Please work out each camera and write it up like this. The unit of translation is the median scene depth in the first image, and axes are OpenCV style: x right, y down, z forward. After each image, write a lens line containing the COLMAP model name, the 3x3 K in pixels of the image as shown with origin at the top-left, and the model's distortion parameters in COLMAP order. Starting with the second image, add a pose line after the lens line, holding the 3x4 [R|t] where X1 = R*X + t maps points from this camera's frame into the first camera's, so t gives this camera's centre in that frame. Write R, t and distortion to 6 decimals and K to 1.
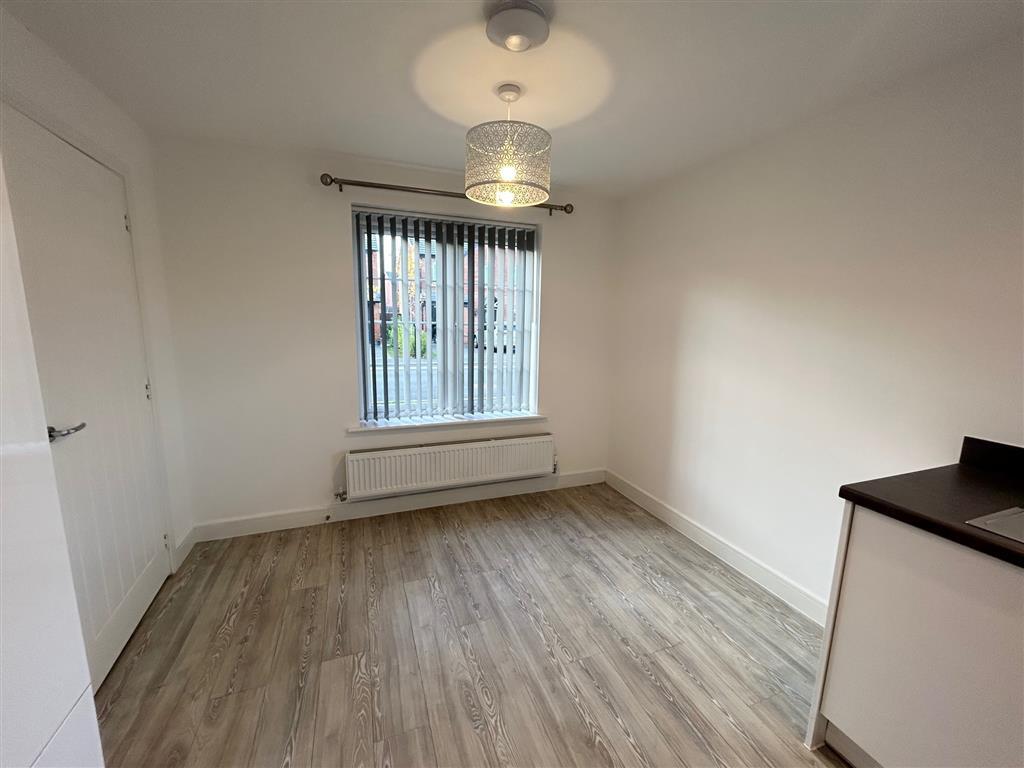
lens RADIAL K [[409.3, 0, 512.0], [0, 409.3, 384.0], [0, 0, 1]] dist [0.000245, 0.000450]
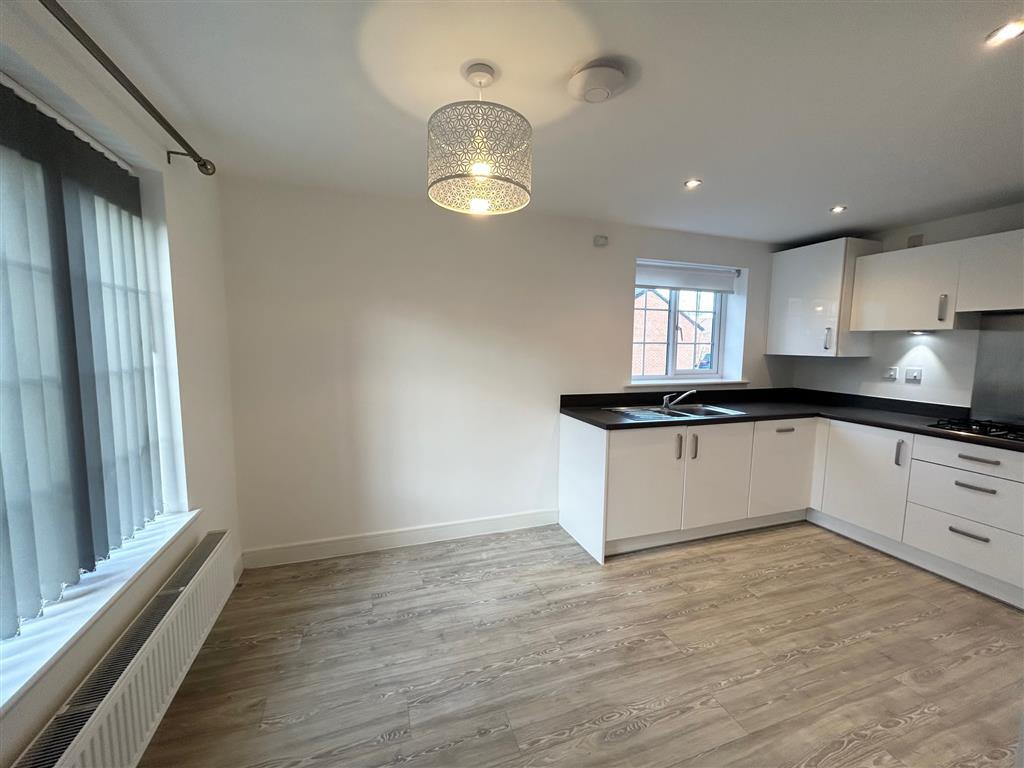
lens RADIAL K [[409.3, 0, 512.0], [0, 409.3, 384.0], [0, 0, 1]] dist [0.000245, 0.000450]
pose [[0.031267, -0.118598, 0.992450, -0.688096], [0.148399, 0.982481, 0.112732, -0.140888], [-0.988433, 0.143754, 0.048319, 0.755904]]
